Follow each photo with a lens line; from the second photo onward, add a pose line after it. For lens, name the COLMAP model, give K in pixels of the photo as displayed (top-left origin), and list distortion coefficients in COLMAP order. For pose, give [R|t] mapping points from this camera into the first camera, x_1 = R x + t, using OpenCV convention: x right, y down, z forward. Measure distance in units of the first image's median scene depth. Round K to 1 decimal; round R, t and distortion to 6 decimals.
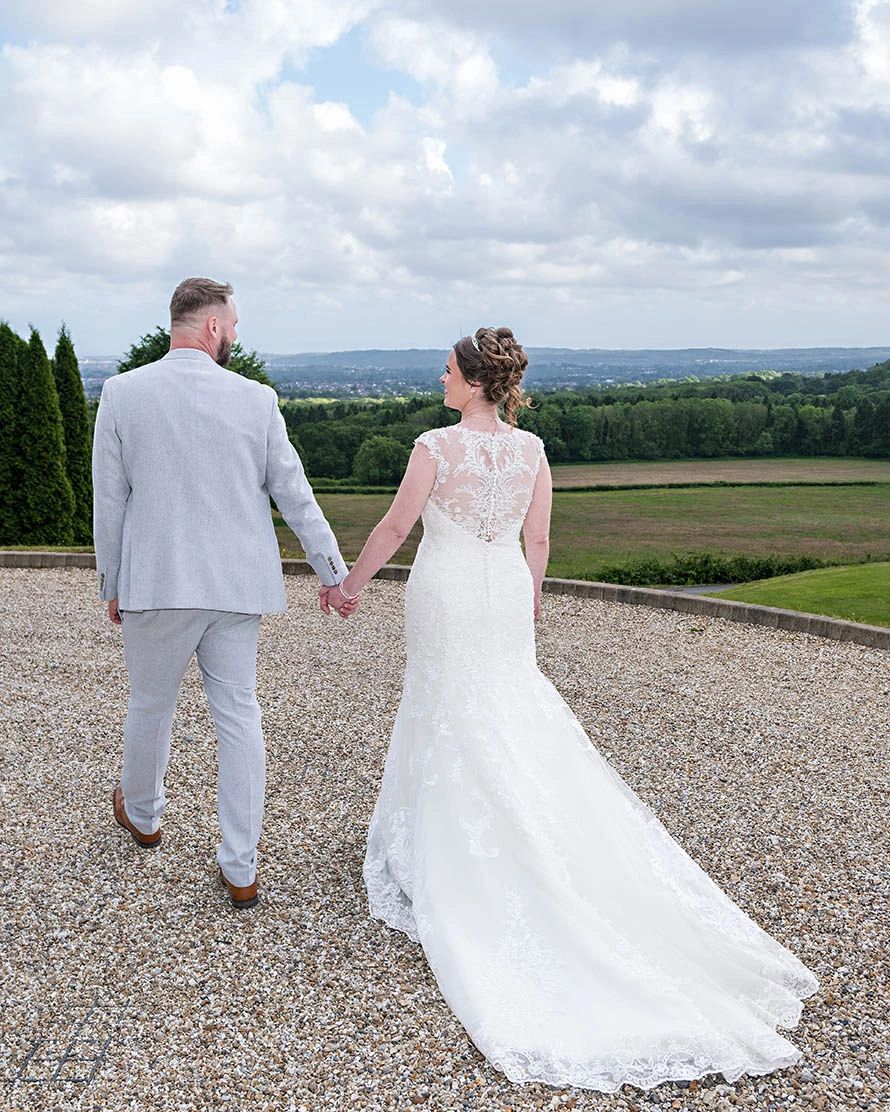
lens RADIAL K [[1568.7, 0, 444.5], [0, 1568.7, 556.4], [0, 0, 1]] dist [-0.008045, 0.000000]
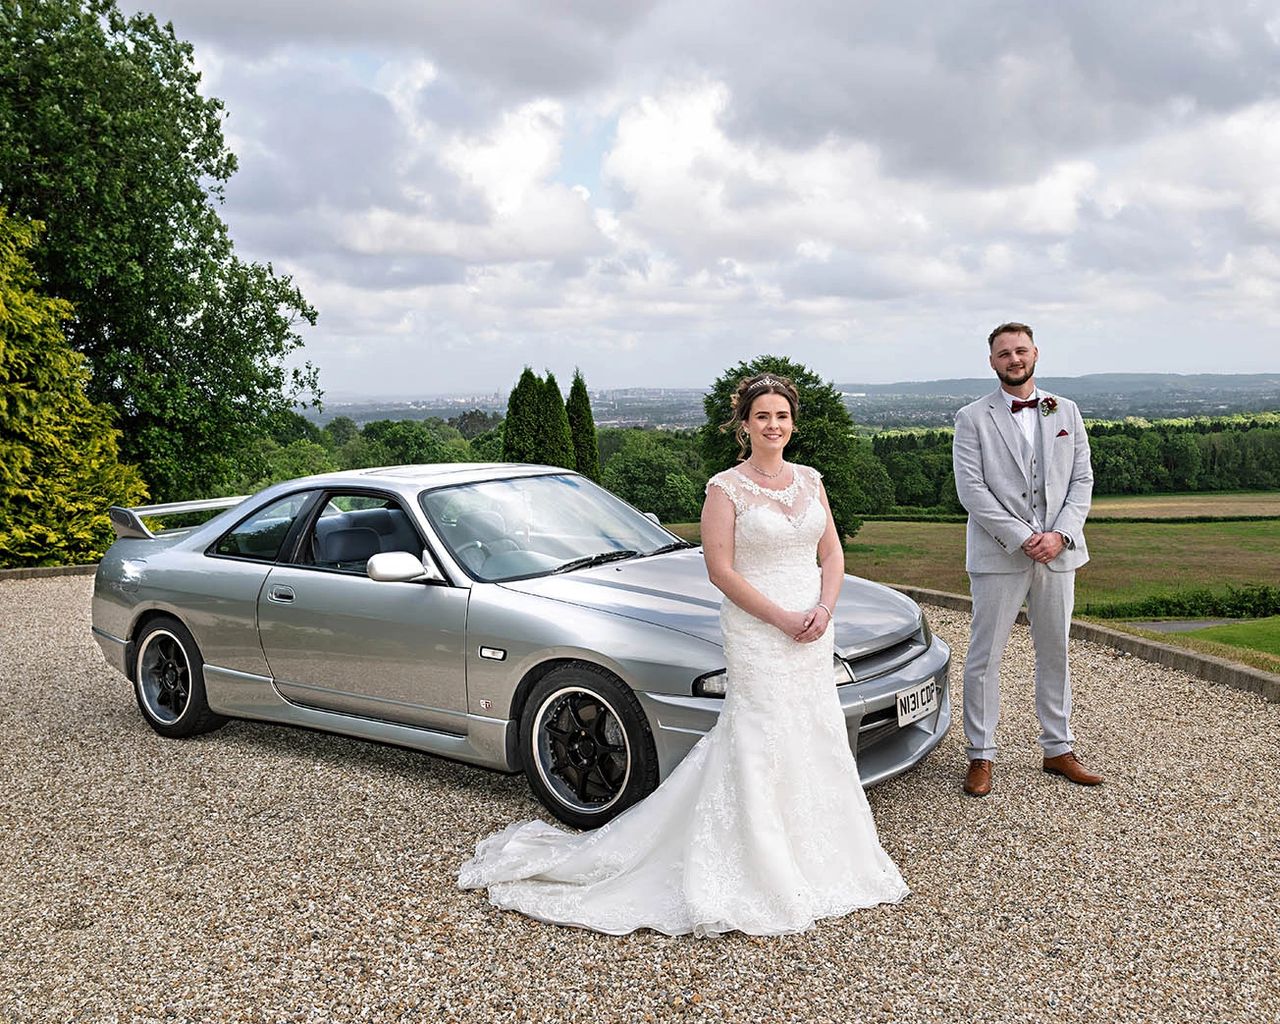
lens RADIAL K [[1805.7, 0, 640.5], [0, 1805.7, 511.6], [0, 0, 1]] dist [-0.008045, 0.000000]
pose [[0.937222, 0.008592, -0.348627, 0.162297], [-0.026915, 0.998497, -0.047750, 0.013319], [0.347693, 0.054136, 0.936044, -0.144730]]
